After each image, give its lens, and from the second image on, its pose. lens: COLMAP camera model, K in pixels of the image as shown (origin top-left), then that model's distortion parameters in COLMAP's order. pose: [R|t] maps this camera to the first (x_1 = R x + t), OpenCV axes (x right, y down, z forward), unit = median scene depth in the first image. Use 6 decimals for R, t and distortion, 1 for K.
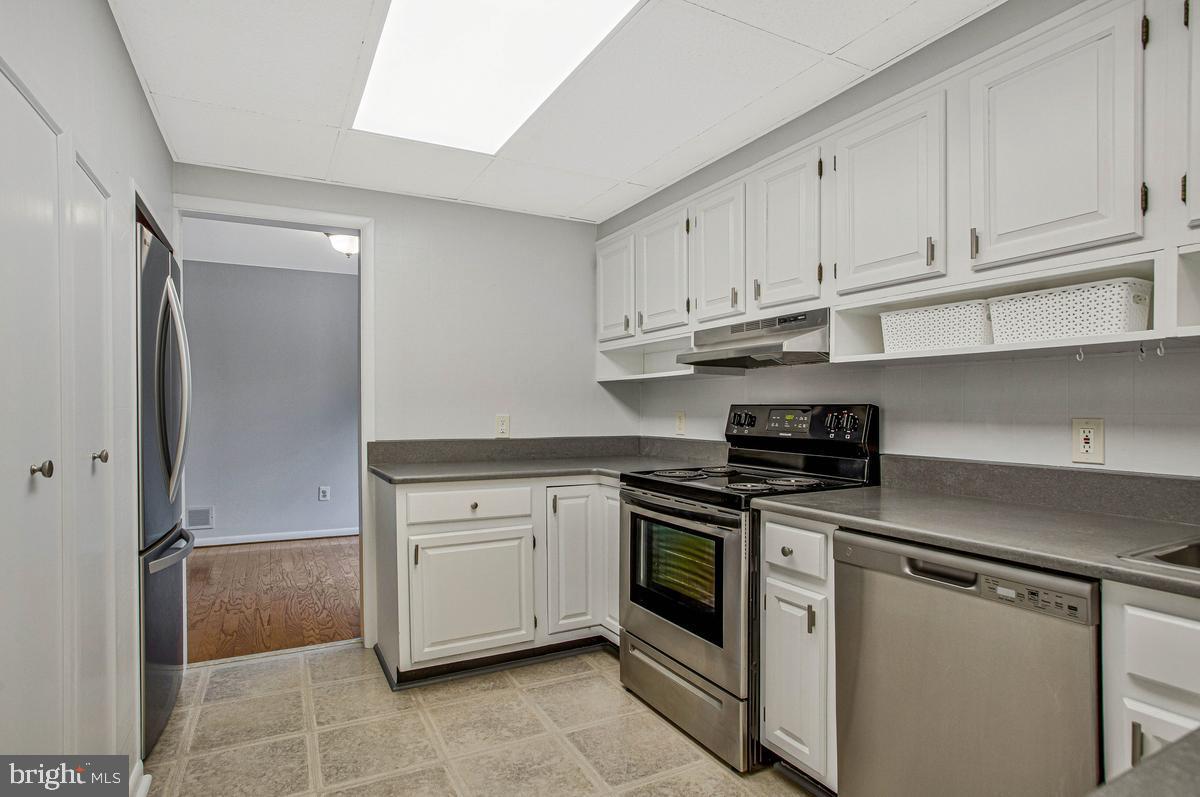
lens RADIAL K [[610.2, 0, 574.5], [0, 610.2, 415.8], [0, 0, 1]] dist [-0.038929, 0.006497]
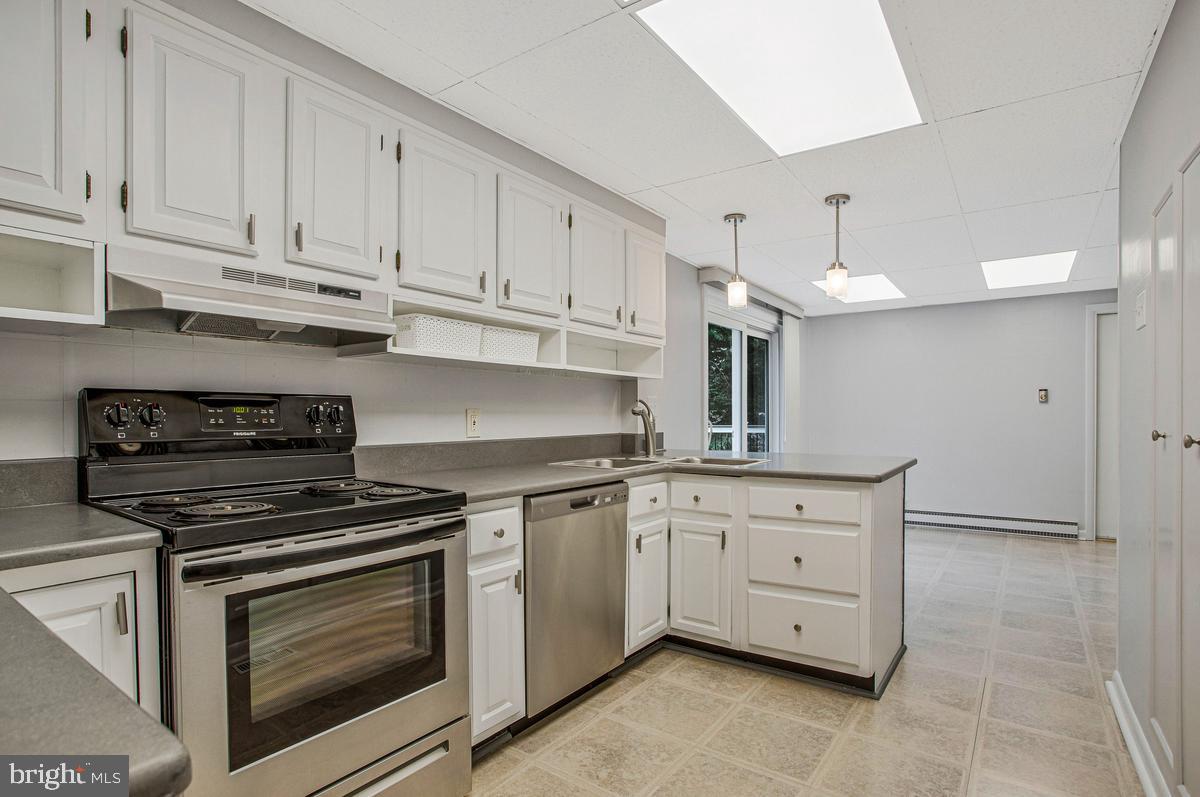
lens RADIAL K [[610.2, 0, 592.9], [0, 610.2, 413.2], [0, 0, 1]] dist [-0.038929, 0.006497]
pose [[-0.460602, -0.001791, 0.887605, -0.611216], [0.008210, 0.999947, 0.006278, 0.006484], [-0.887569, 0.010179, -0.460562, 1.215286]]
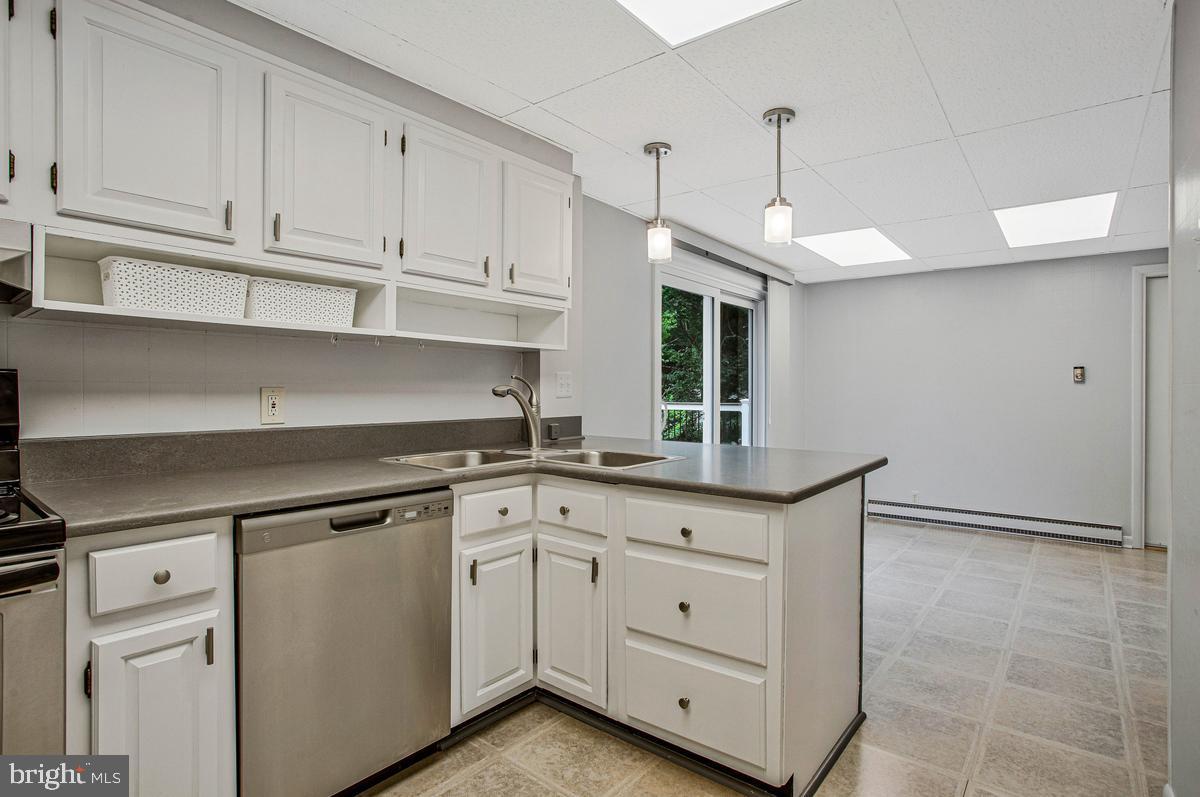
lens RADIAL K [[610.2, 0, 571.5], [0, 610.2, 377.1], [0, 0, 1]] dist [-0.038929, 0.006497]
pose [[-0.394846, 0.009851, 0.918695, -0.441985], [-0.000359, 0.999941, -0.010877, -0.002984], [-0.918747, -0.004624, -0.394819, 0.764017]]
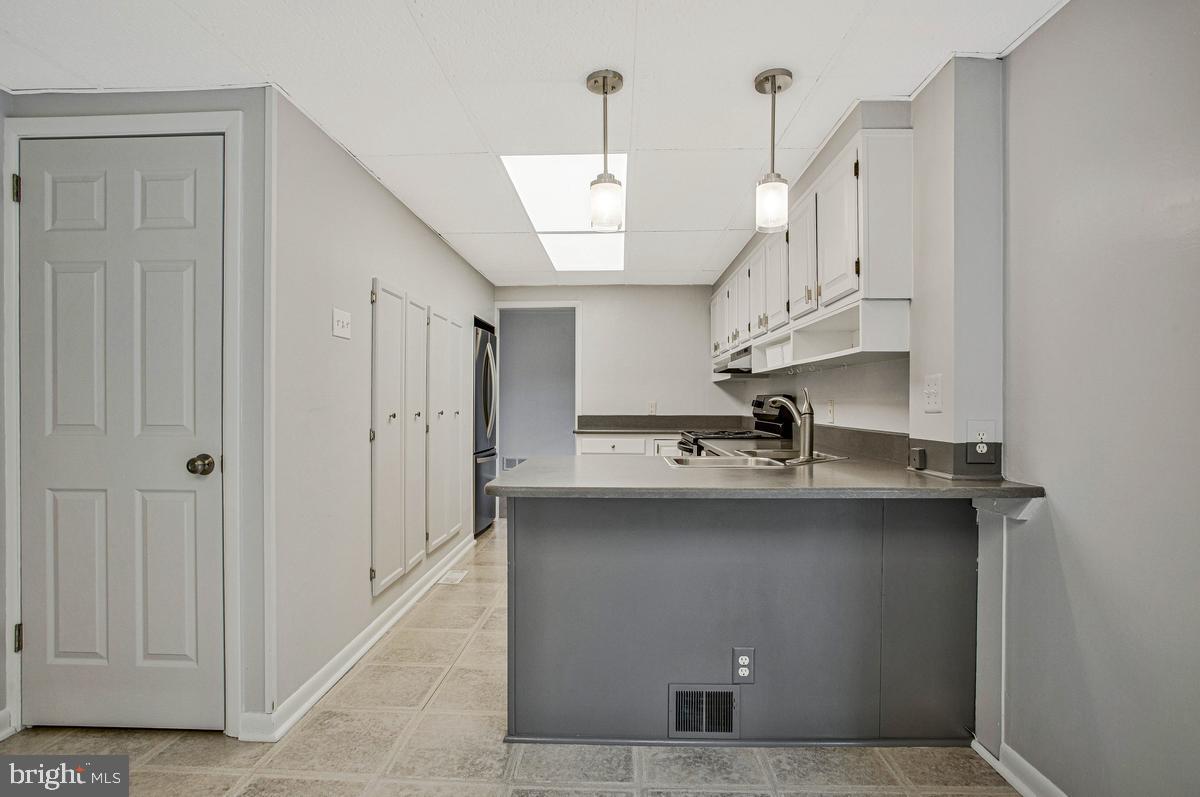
lens RADIAL K [[610.2, 0, 612.0], [0, 610.2, 403.9], [0, 0, 1]] dist [-0.038929, 0.006497]
pose [[0.877042, -0.001633, -0.480411, 0.993379], [-0.001475, 0.999980, -0.006091, 0.023843], [0.480412, 0.006050, 0.877022, -0.956921]]
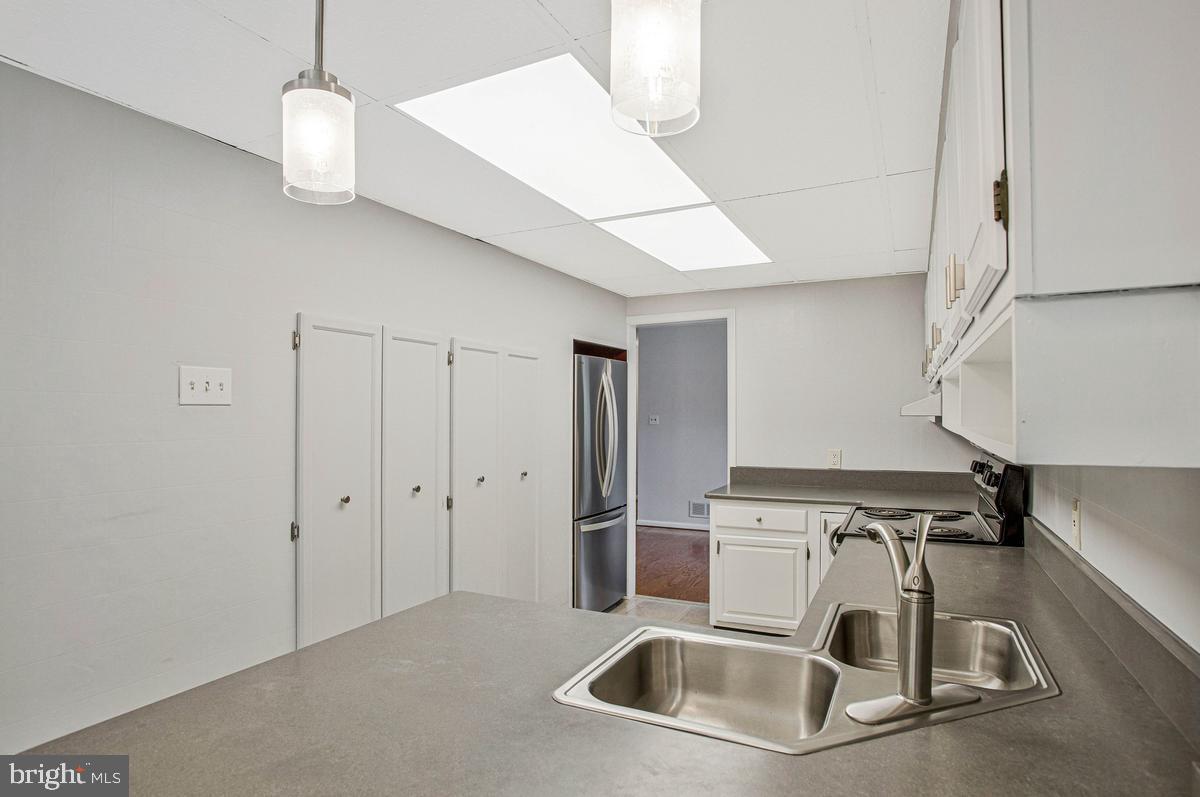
lens RADIAL K [[652.1, 0, 618.6], [0, 652.1, 412.0], [0, 0, 1]] dist [-0.036670, 0.000098]
pose [[0.606798, -0.008446, -0.794812, 1.015311], [0.002744, 0.999960, -0.008531, -0.105009], [0.794852, 0.002995, 0.606796, -0.188266]]
